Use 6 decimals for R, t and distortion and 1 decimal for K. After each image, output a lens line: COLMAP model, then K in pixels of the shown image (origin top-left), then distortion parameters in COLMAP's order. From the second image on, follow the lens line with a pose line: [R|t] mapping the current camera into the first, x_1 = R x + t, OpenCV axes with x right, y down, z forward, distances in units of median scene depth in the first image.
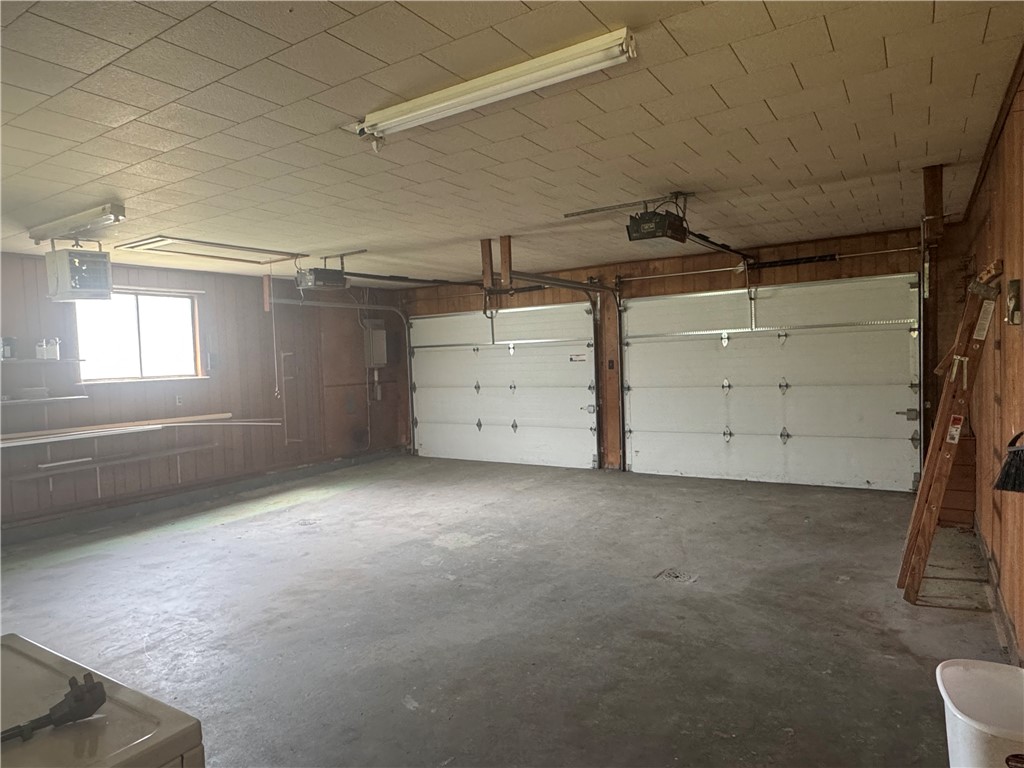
lens RADIAL K [[641.1, 0, 506.4], [0, 641.1, 388.5], [0, 0, 1]] dist [-0.001877, 0.001250]
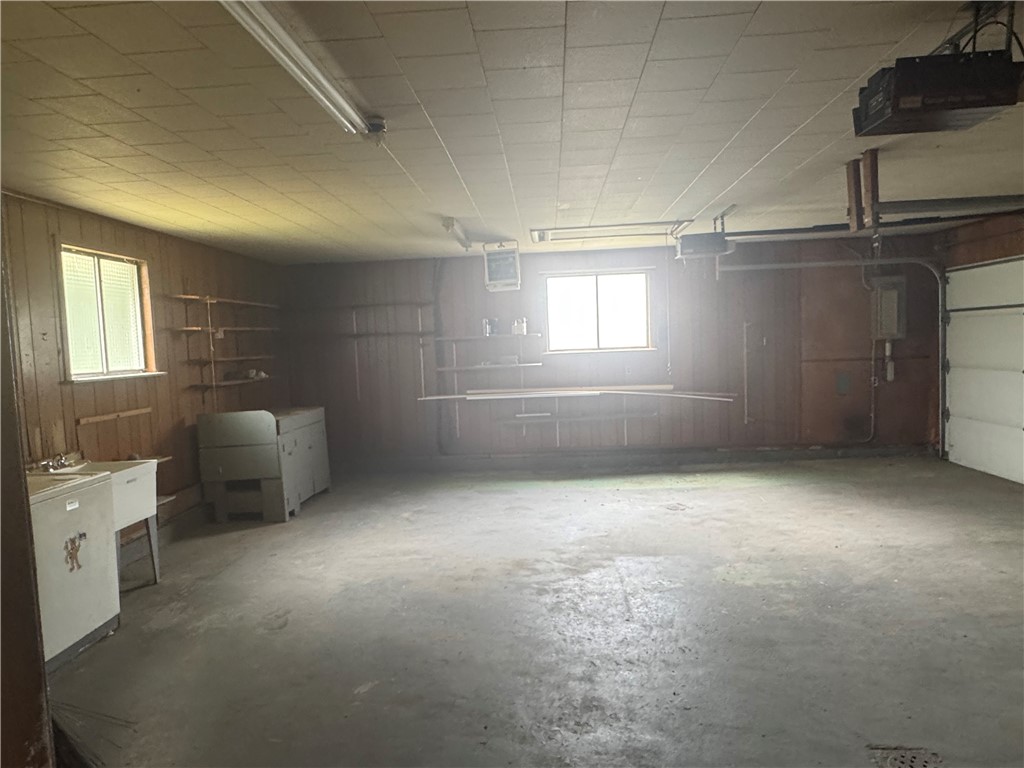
lens RADIAL K [[641.1, 0, 507.2], [0, 641.1, 379.9], [0, 0, 1]] dist [-0.001877, 0.001250]
pose [[0.481874, 0.068147, -0.873587, 0.377977], [-0.021885, 0.997596, 0.065749, -0.034997], [0.875967, -0.012564, 0.482207, 0.323070]]
